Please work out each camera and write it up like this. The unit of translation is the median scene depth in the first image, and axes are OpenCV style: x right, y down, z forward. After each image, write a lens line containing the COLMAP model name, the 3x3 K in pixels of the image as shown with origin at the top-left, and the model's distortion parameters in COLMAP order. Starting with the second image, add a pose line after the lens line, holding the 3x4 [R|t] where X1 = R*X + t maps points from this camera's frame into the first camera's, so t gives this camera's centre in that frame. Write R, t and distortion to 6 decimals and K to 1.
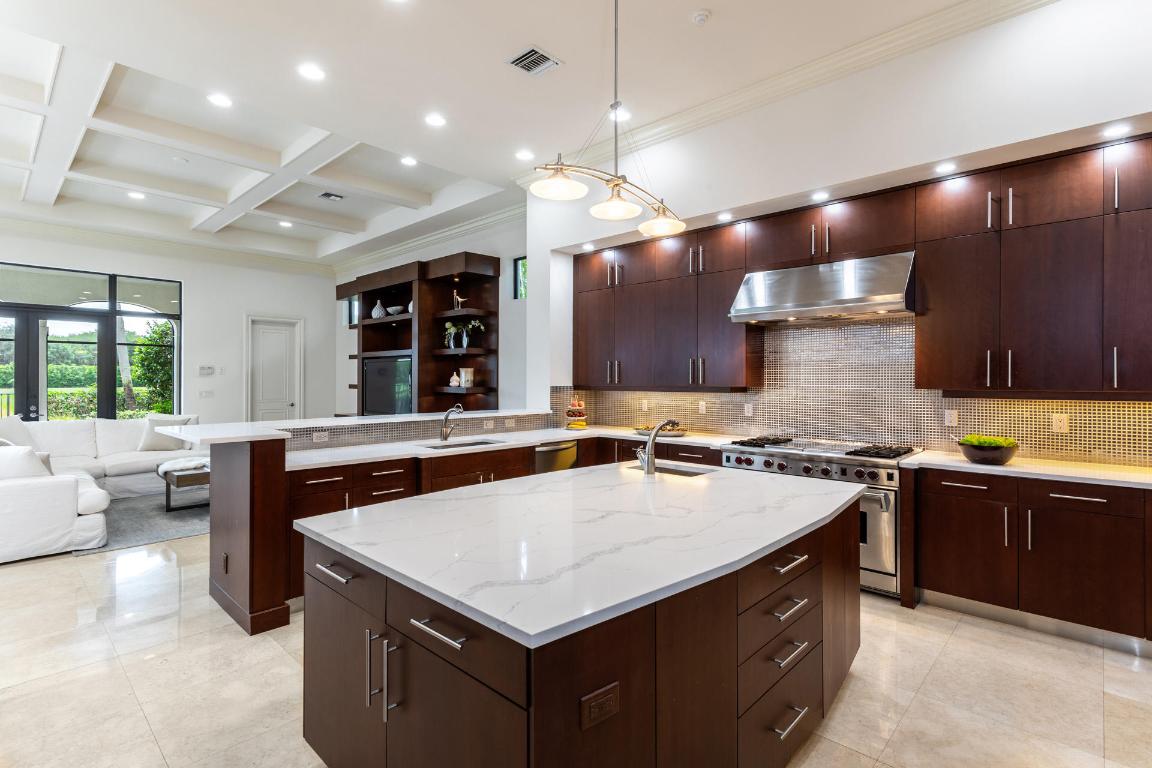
lens RADIAL K [[553.4, 0, 574.2], [0, 553.4, 381.9], [0, 0, 1]] dist [0.025693, -0.000624]
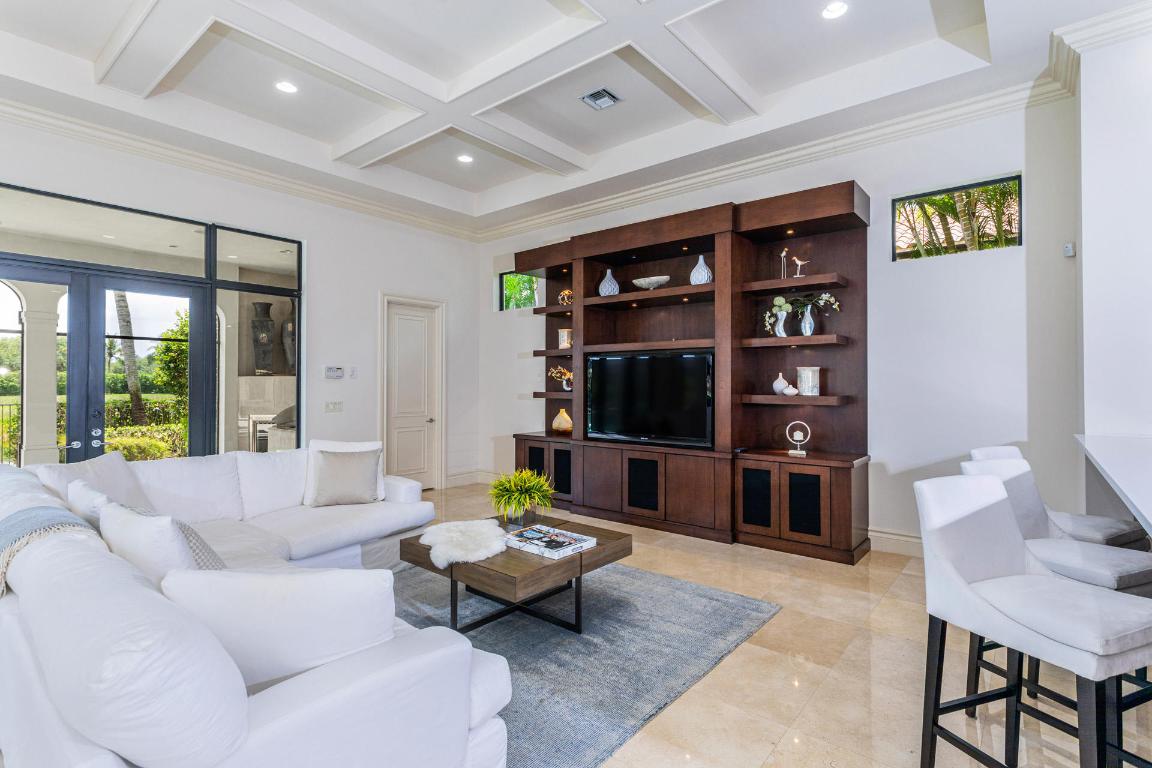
lens RADIAL K [[553.4, 0, 579.0], [0, 553.4, 381.6], [0, 0, 1]] dist [0.025693, -0.000624]
pose [[0.996793, -0.001047, 0.080018, -0.485589], [0.001961, 0.999934, -0.011344, -0.000658], [-0.080000, 0.011464, 0.996729, 0.350071]]
